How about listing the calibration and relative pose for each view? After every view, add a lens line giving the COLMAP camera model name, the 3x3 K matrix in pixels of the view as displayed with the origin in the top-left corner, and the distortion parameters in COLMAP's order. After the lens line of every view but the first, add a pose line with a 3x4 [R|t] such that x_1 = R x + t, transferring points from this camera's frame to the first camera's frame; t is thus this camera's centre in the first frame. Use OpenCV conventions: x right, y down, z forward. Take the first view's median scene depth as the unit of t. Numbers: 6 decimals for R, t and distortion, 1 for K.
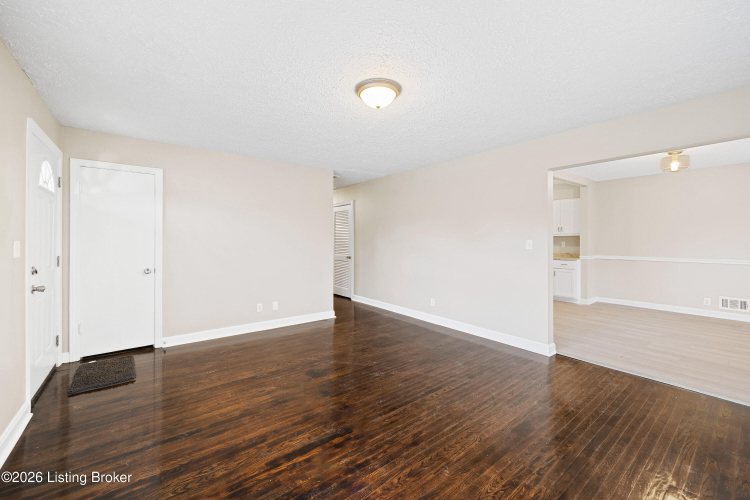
lens RADIAL K [[287.5, 0, 368.6], [0, 287.5, 239.8], [0, 0, 1]] dist [-0.003938, 0.000202]
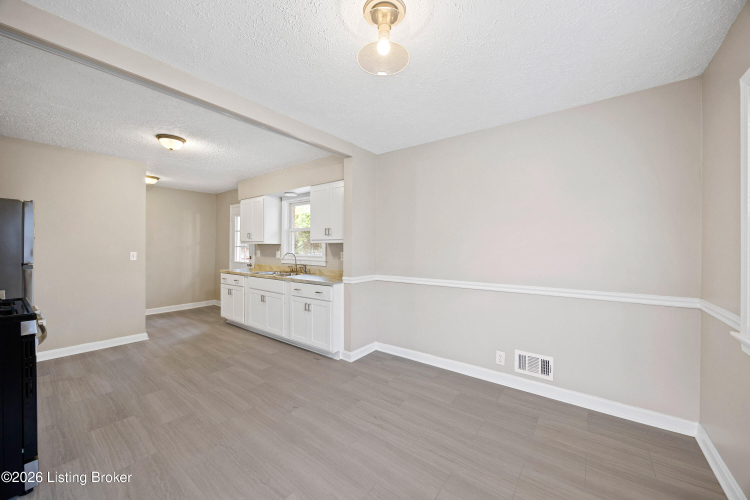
lens RADIAL K [[287.5, 0, 375.4], [0, 287.5, 249.3], [0, 0, 1]] dist [-0.003938, 0.000202]
pose [[0.953860, 0.005272, 0.300204, 1.304893], [-0.007441, 0.999954, 0.006084, -0.007955], [-0.300158, -0.008038, 0.953856, 0.892657]]
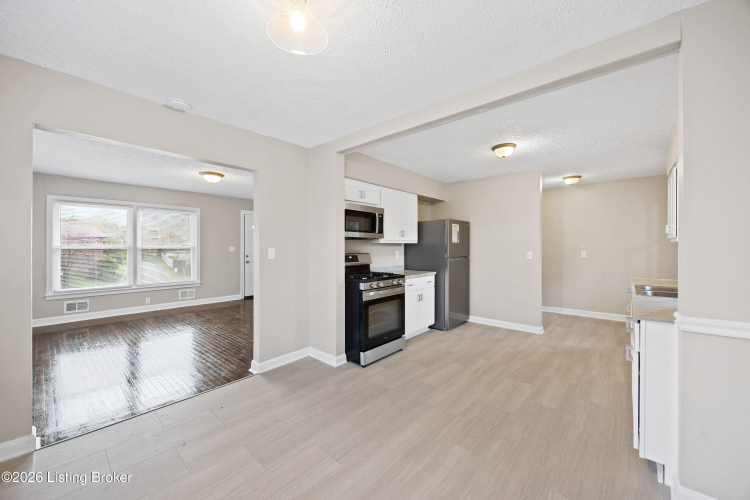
lens RADIAL K [[287.5, 0, 372.5], [0, 287.5, 247.0], [0, 0, 1]] dist [-0.003938, 0.000202]
pose [[0.228355, 0.005340, -0.973563, 1.943524], [-0.000500, 0.999985, 0.005367, -0.011334], [0.973578, -0.000739, 0.228354, 1.390234]]
